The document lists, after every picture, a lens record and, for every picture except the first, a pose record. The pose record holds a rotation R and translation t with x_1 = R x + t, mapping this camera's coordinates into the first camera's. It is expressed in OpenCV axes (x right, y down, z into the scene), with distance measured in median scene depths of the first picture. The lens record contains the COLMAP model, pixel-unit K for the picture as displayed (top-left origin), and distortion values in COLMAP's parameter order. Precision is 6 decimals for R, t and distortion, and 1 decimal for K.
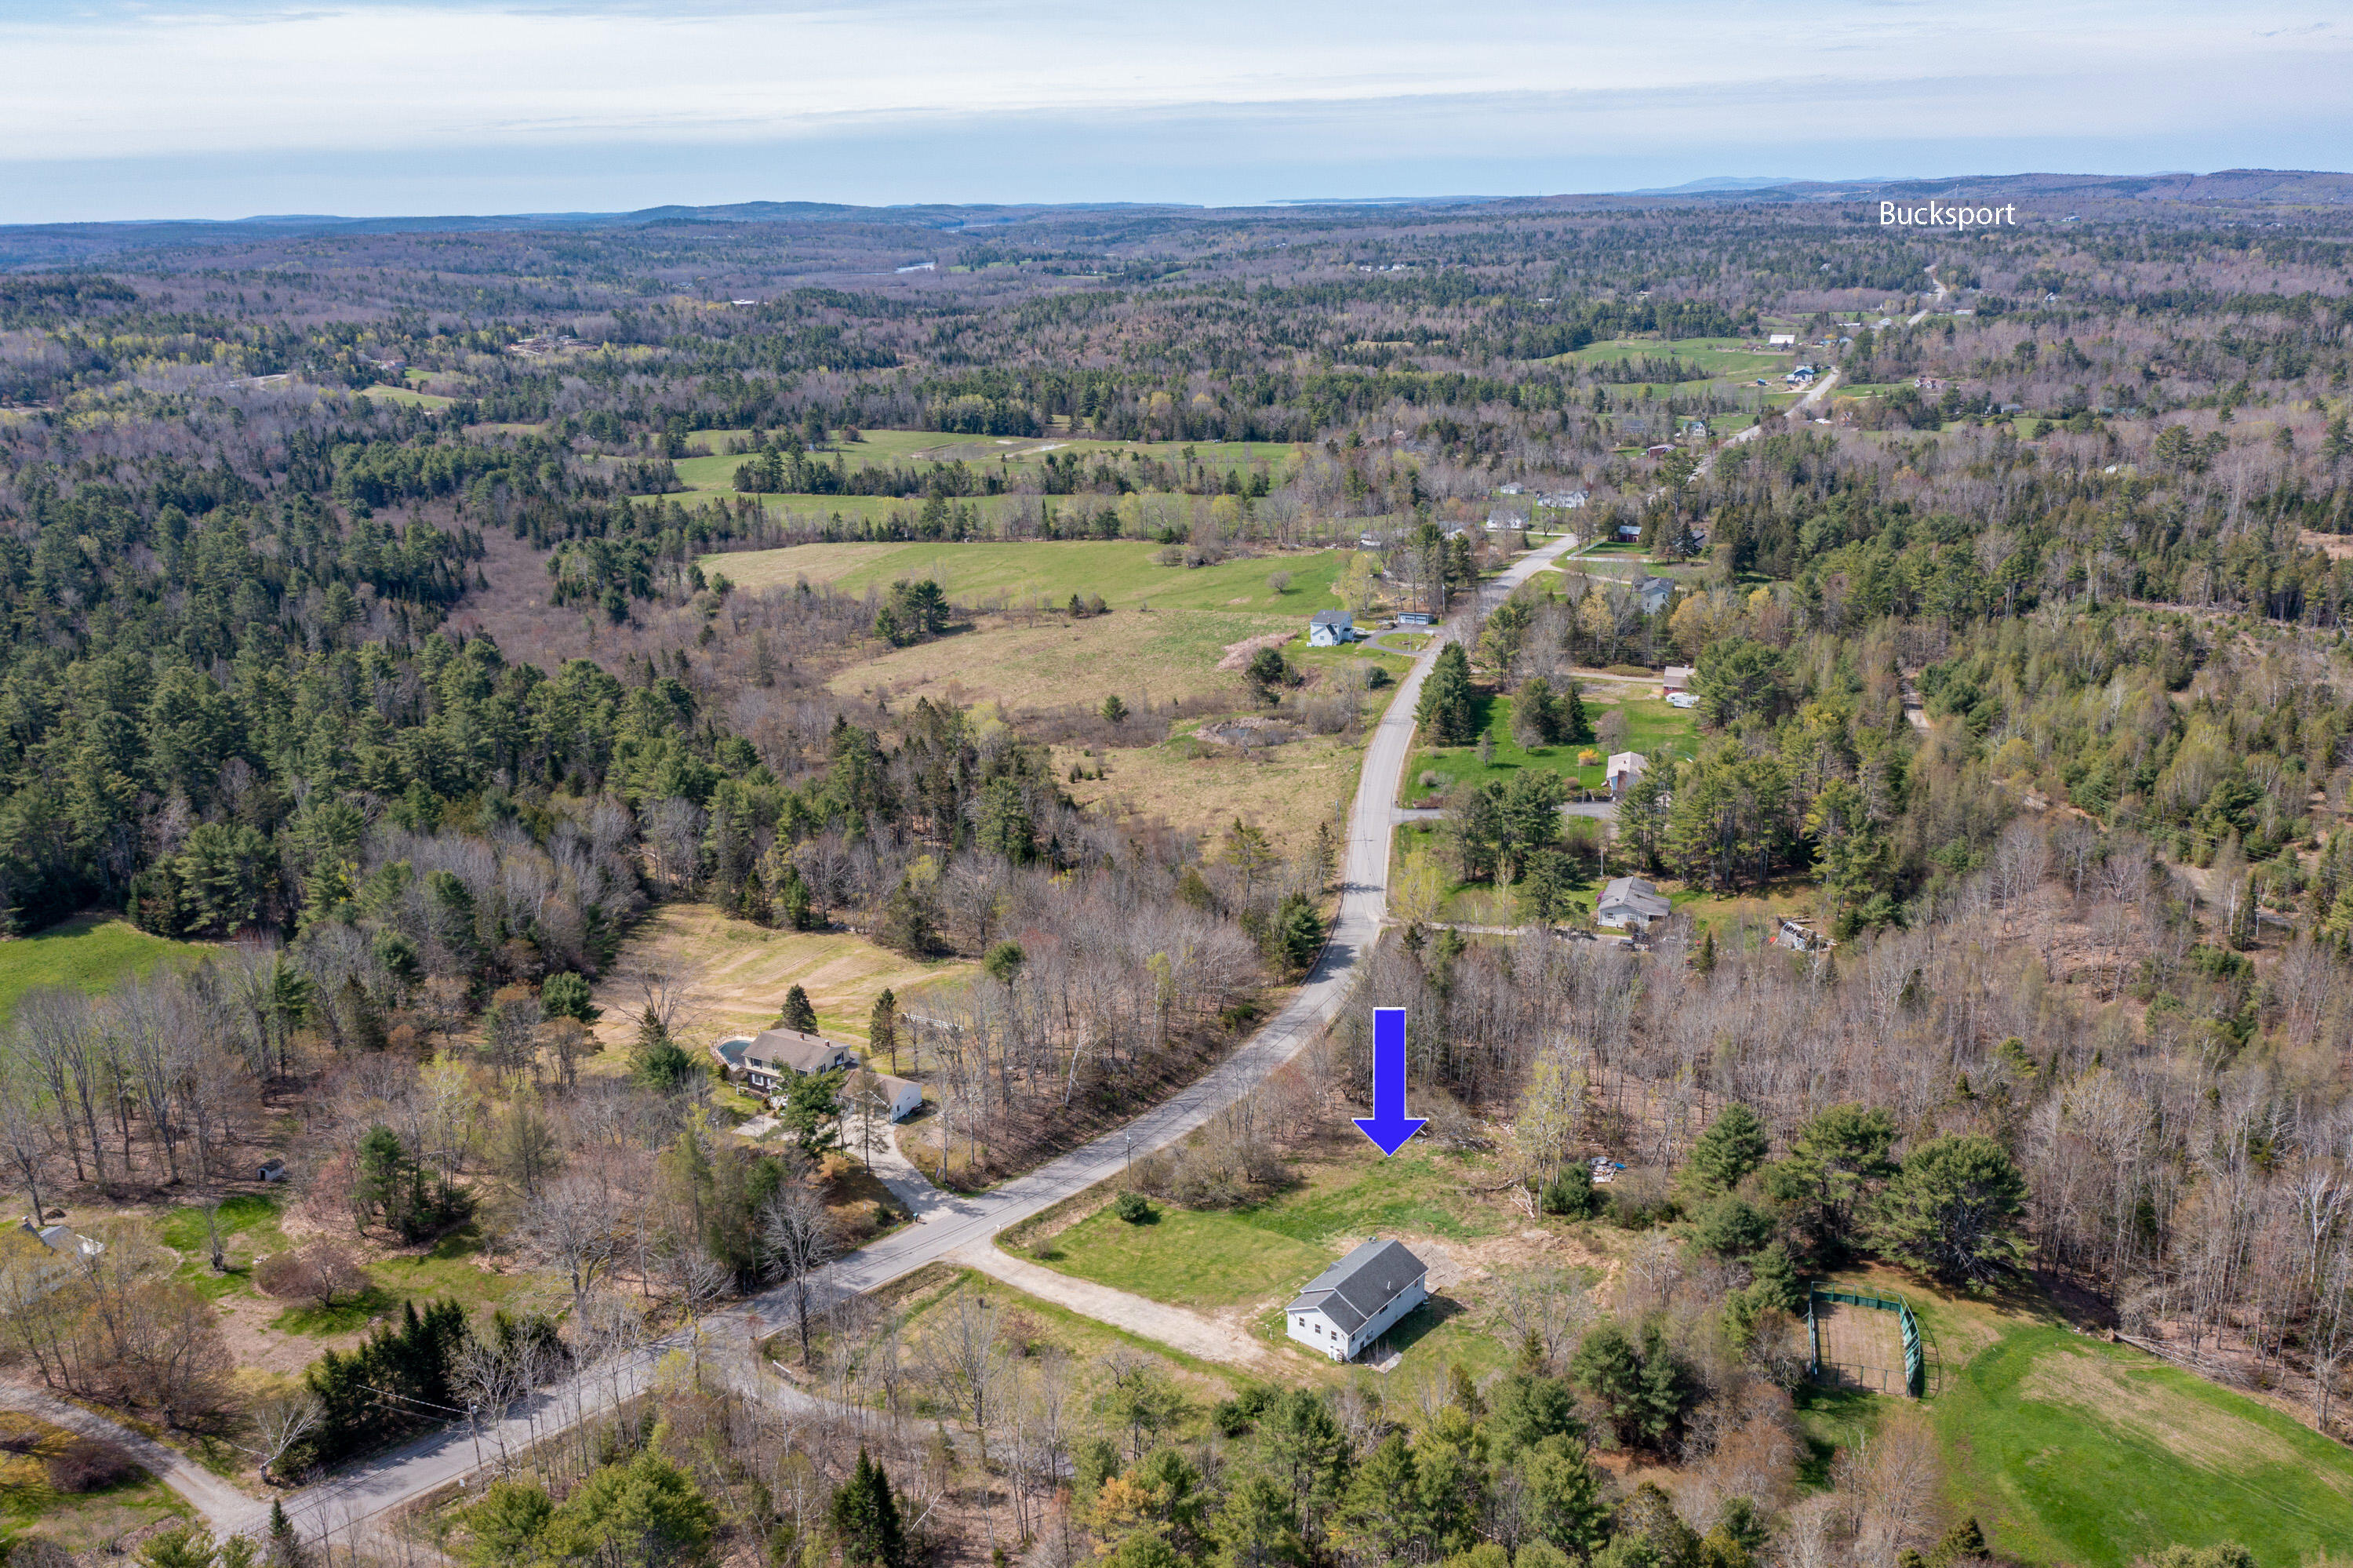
lens RADIAL K [[1885.4, 0, 1176.5], [0, 1885.4, 784.0], [0, 0, 1]] dist [-0.021702, 0.011141]
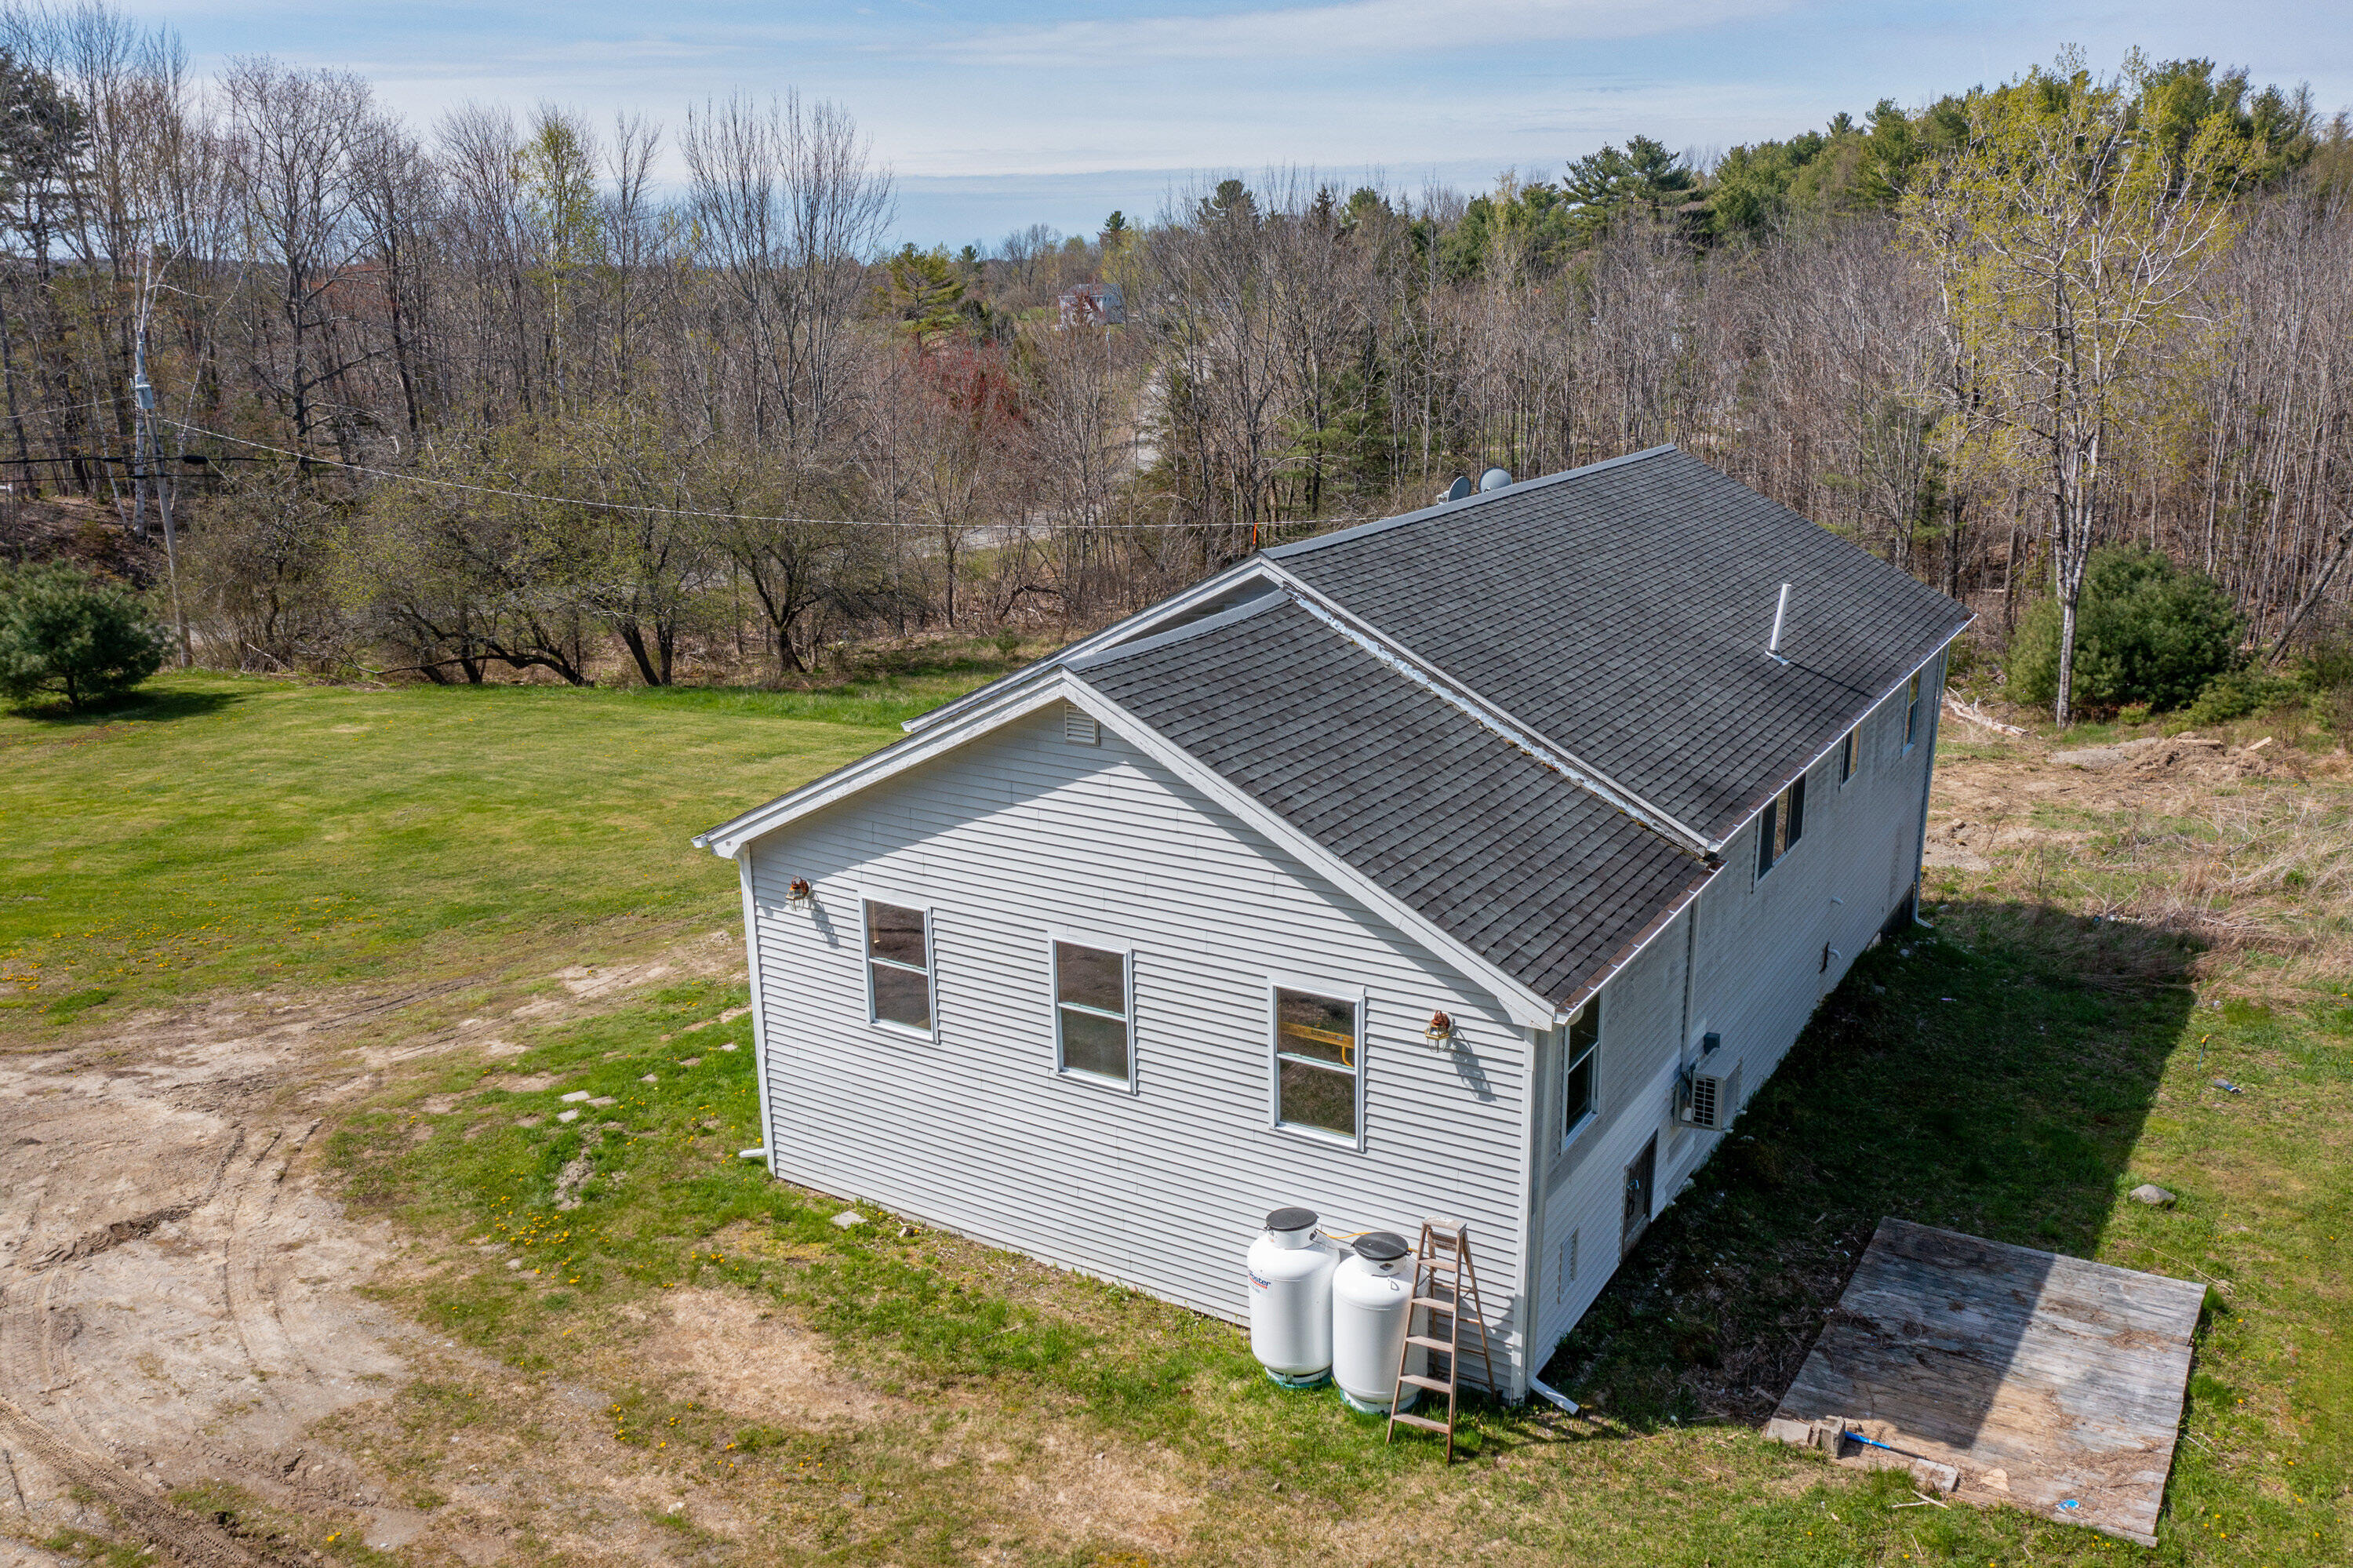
lens RADIAL K [[1885.4, 0, 1176.5], [0, 1885.4, 784.0], [0, 0, 1]] dist [-0.021702, 0.011141]
pose [[0.988913, -0.027770, 0.145873, 0.062129], [0.038999, 0.996444, -0.074693, 0.263842], [-0.143280, 0.079554, 0.986480, 0.849937]]
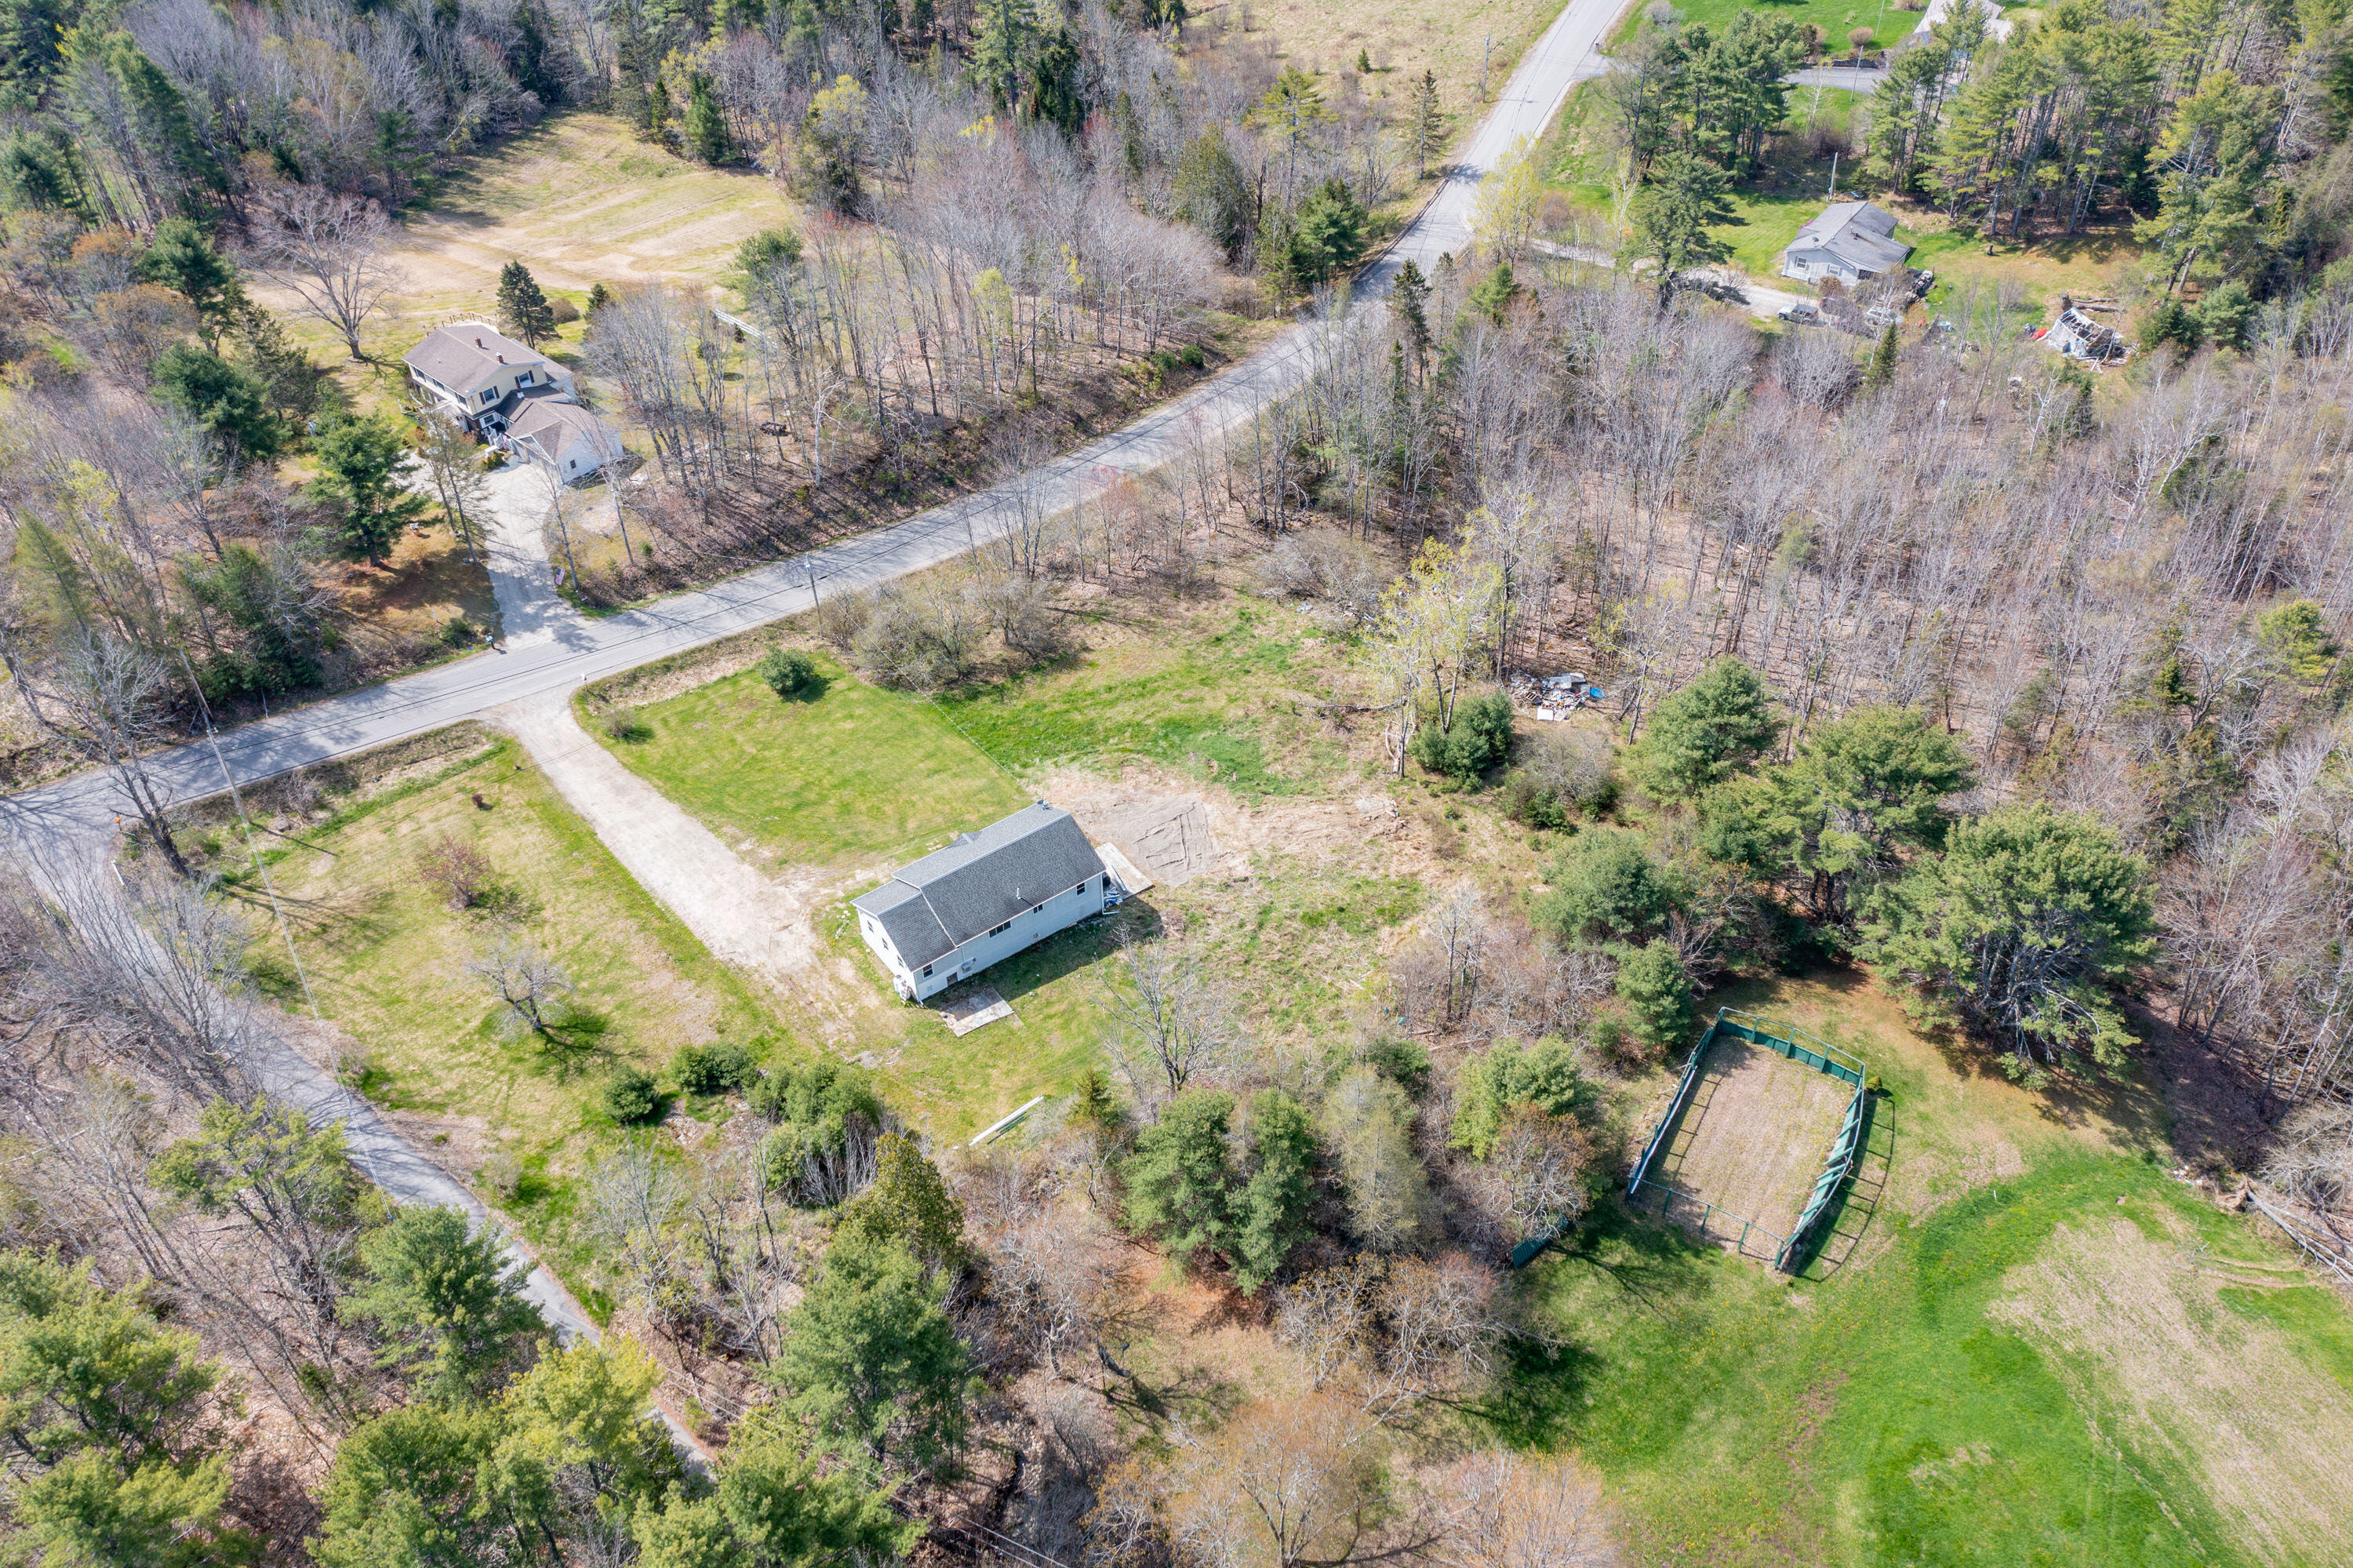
lens RADIAL K [[1885.4, 0, 1176.5], [0, 1885.4, 784.0], [0, 0, 1]] dist [-0.021702, 0.011141]
pose [[0.967321, 0.159199, -0.197346, 0.265045], [-0.067259, 0.911545, 0.405661, -0.022570], [0.244471, -0.379131, 0.892465, 0.440542]]
